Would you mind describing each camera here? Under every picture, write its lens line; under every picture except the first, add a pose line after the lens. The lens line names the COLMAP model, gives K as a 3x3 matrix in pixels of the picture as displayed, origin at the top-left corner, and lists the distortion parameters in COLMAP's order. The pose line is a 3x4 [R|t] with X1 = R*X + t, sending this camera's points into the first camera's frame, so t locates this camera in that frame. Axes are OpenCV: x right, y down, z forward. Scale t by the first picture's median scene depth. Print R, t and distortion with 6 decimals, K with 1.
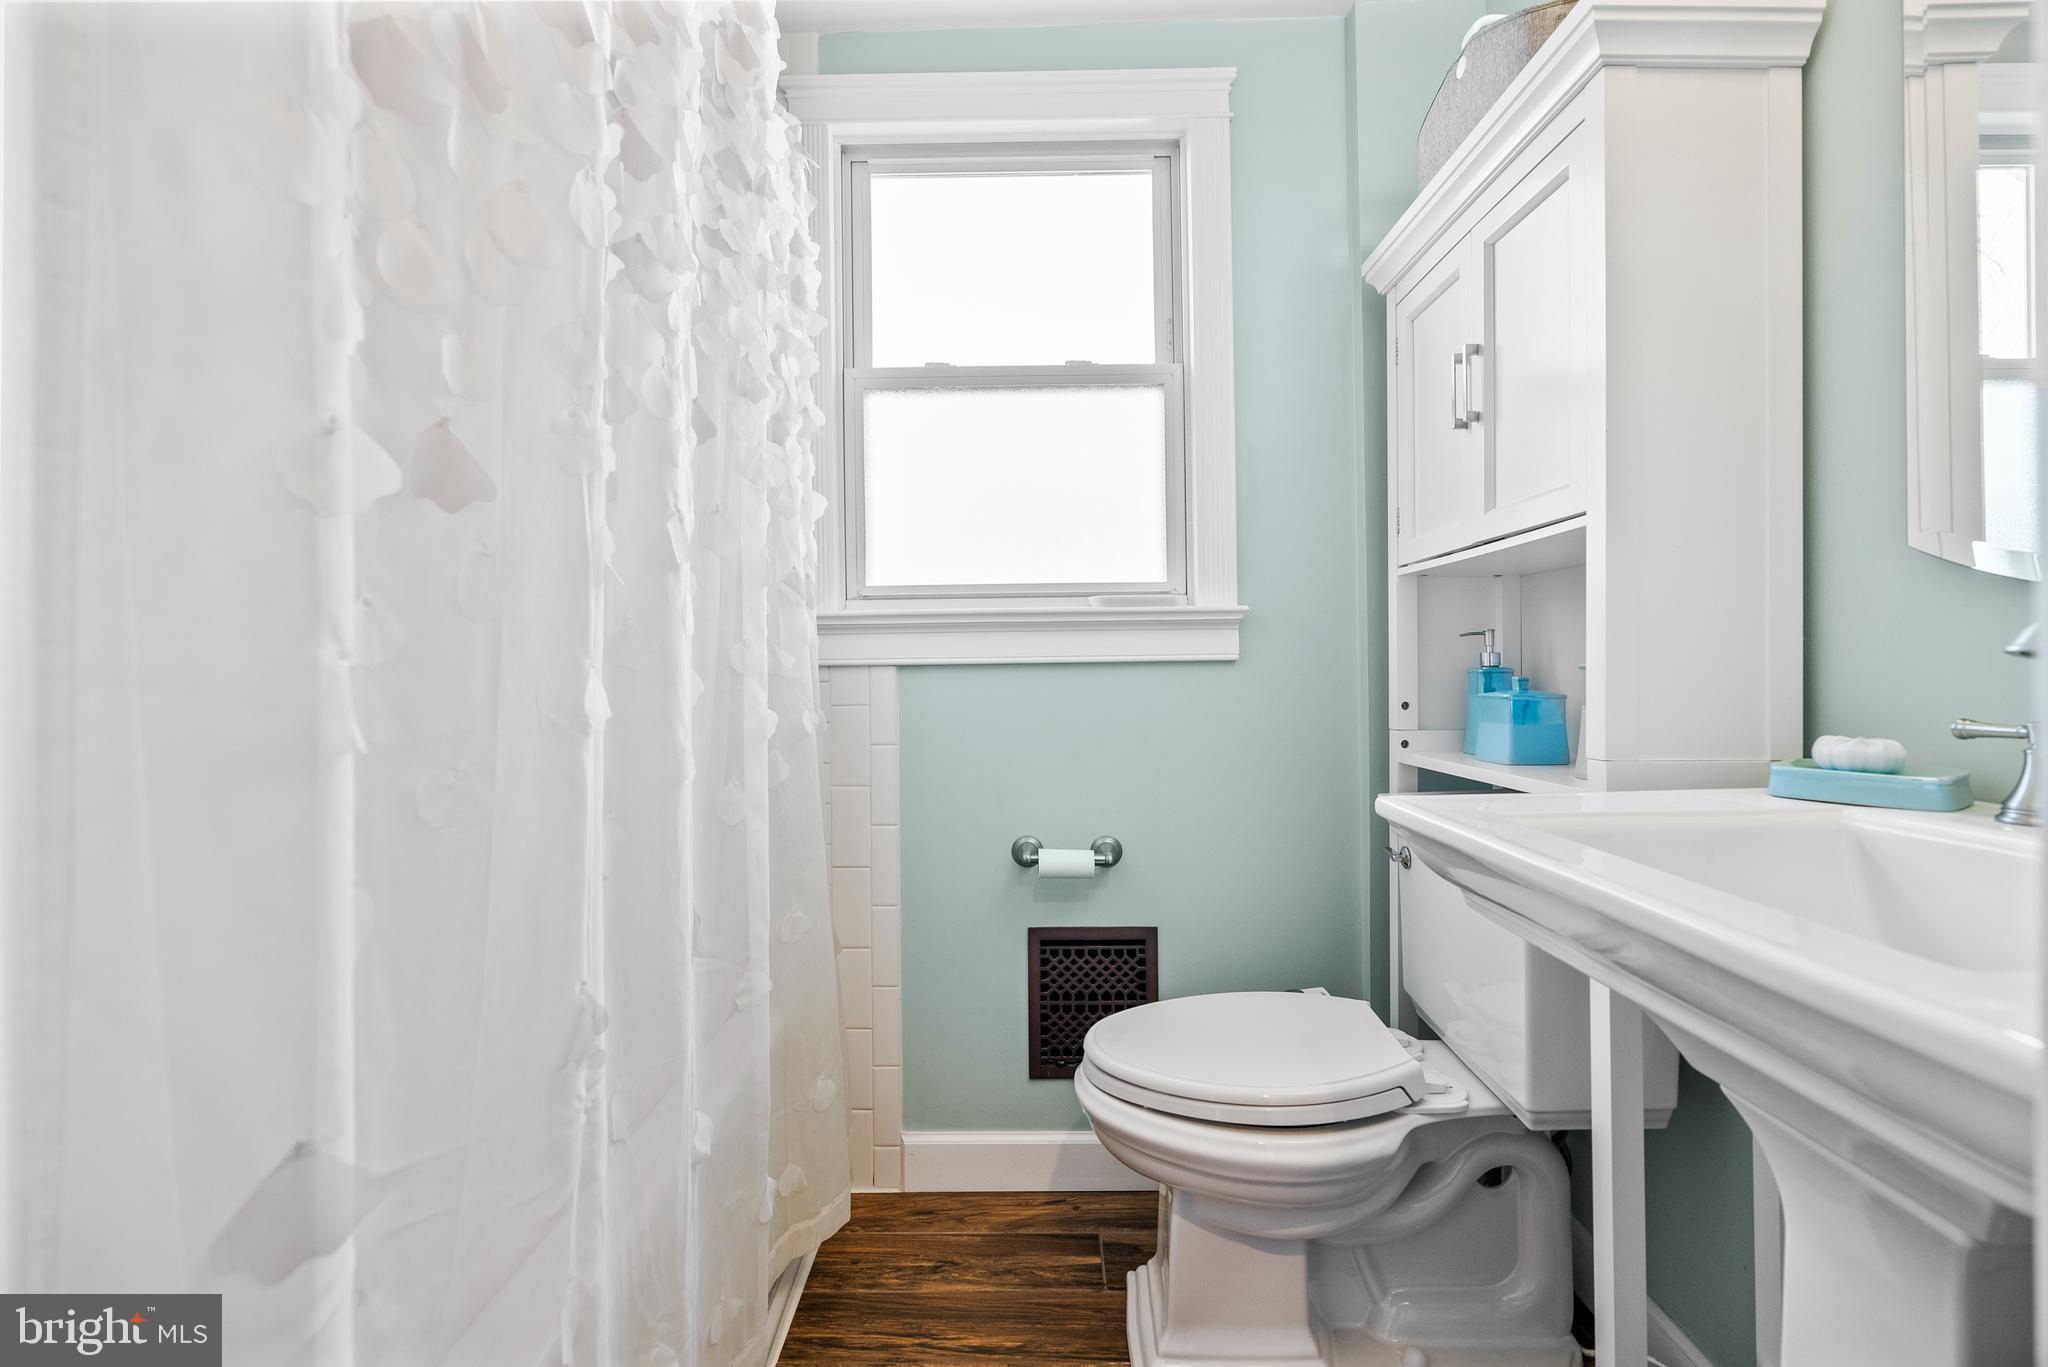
lens RADIAL K [[931.3, 0, 1041.5], [0, 931.3, 670.6], [0, 0, 1]] dist [-0.013903, 0.004638]
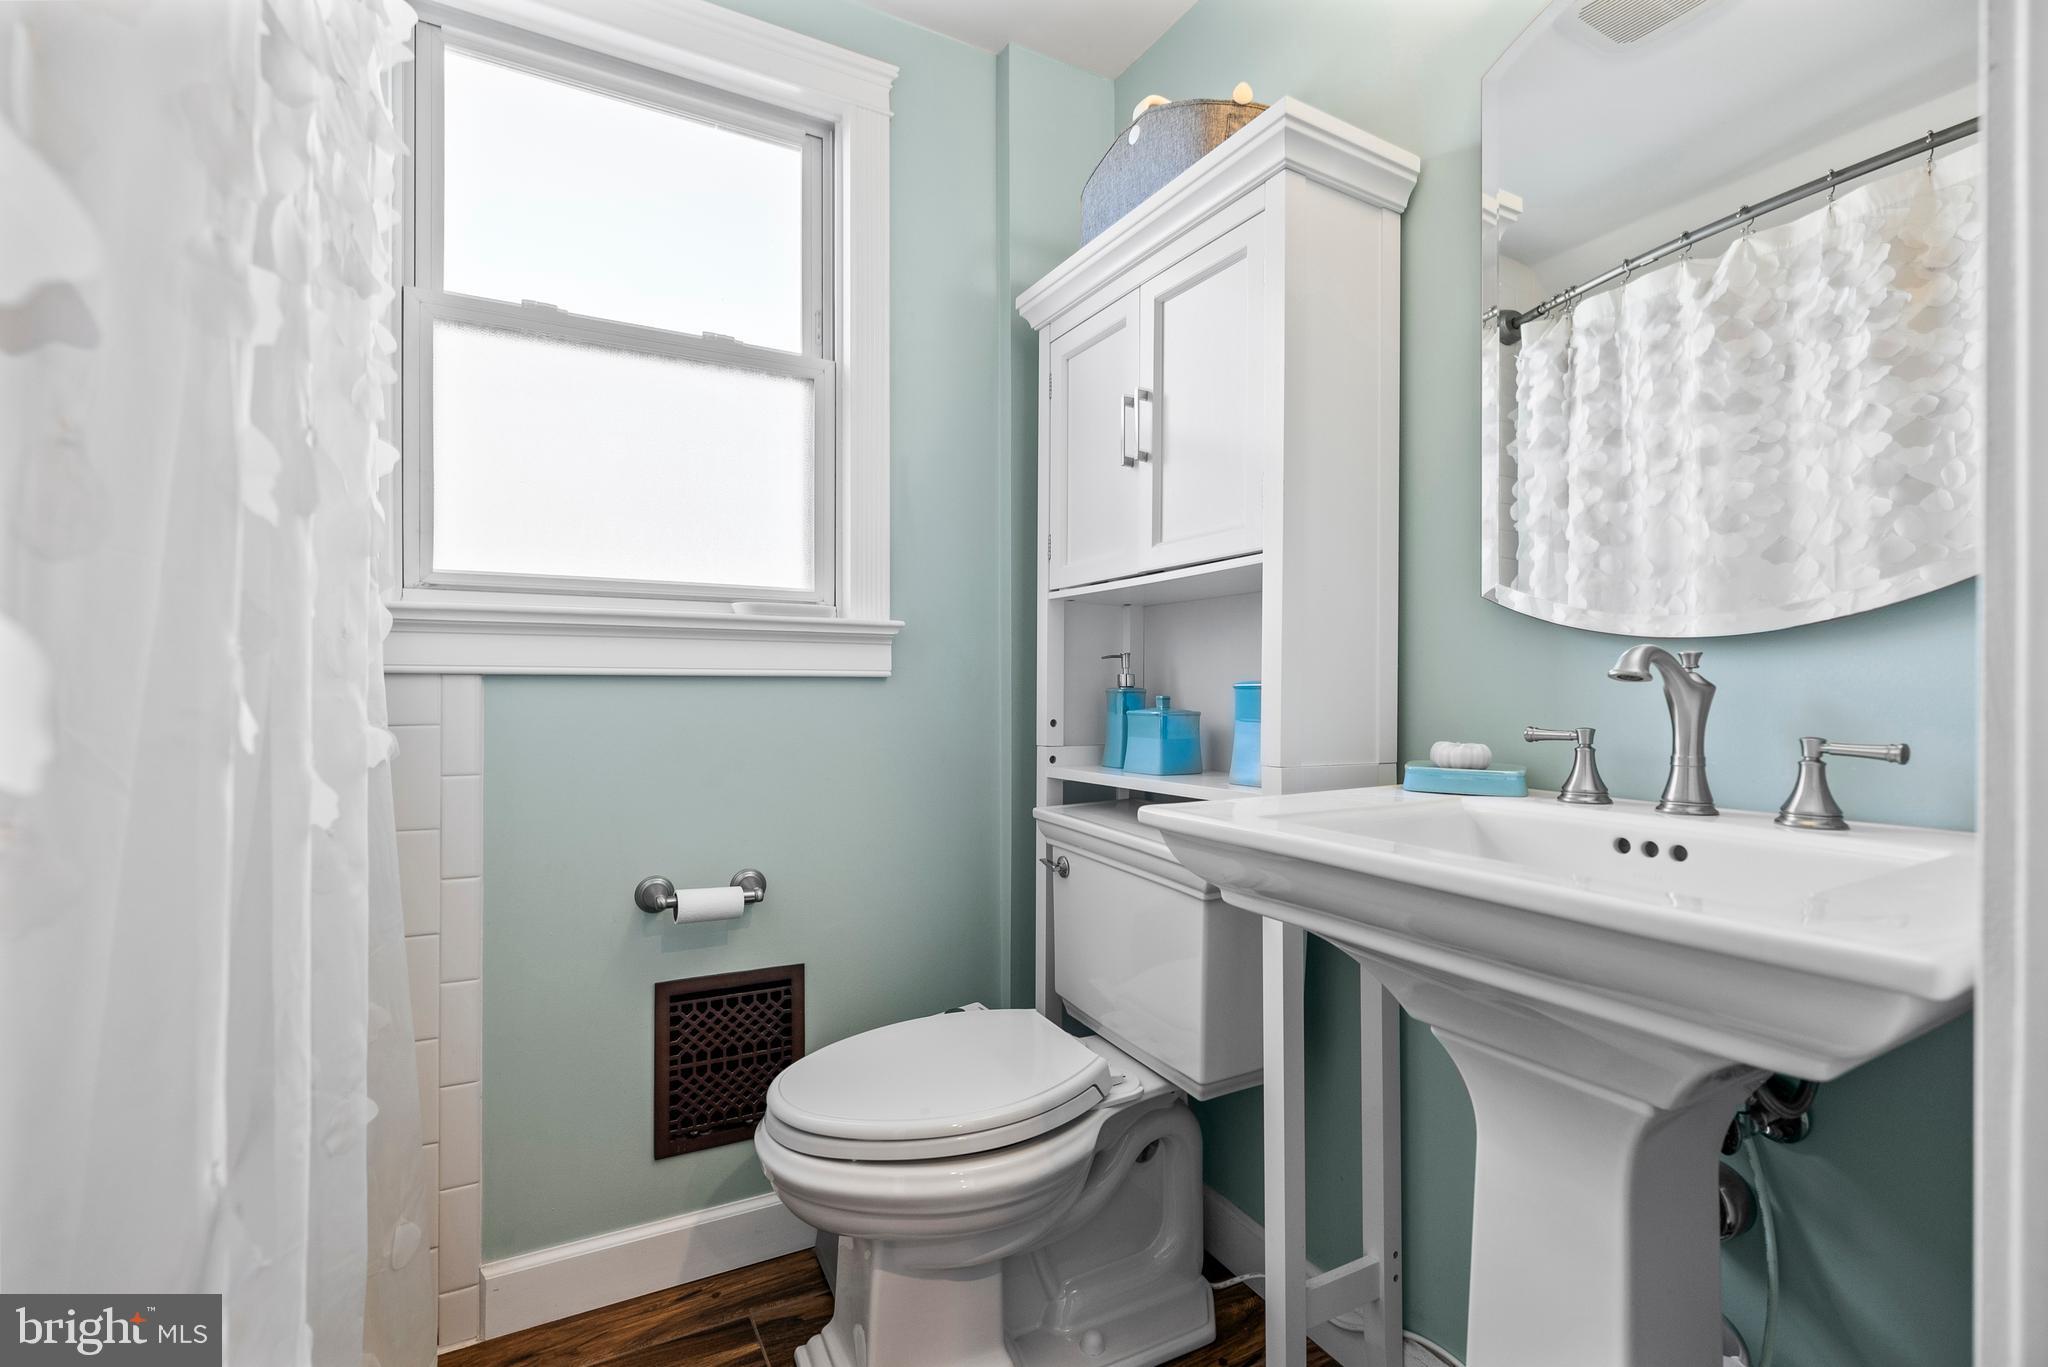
lens RADIAL K [[931.3, 0, 1029.1], [0, 931.3, 691.4], [0, 0, 1]] dist [-0.013903, 0.004638]
pose [[0.869702, 0.013641, 0.493389, -0.152902], [-0.011871, 0.999907, -0.006721, 0.009391], [-0.493435, -0.000012, 0.869783, 0.094149]]
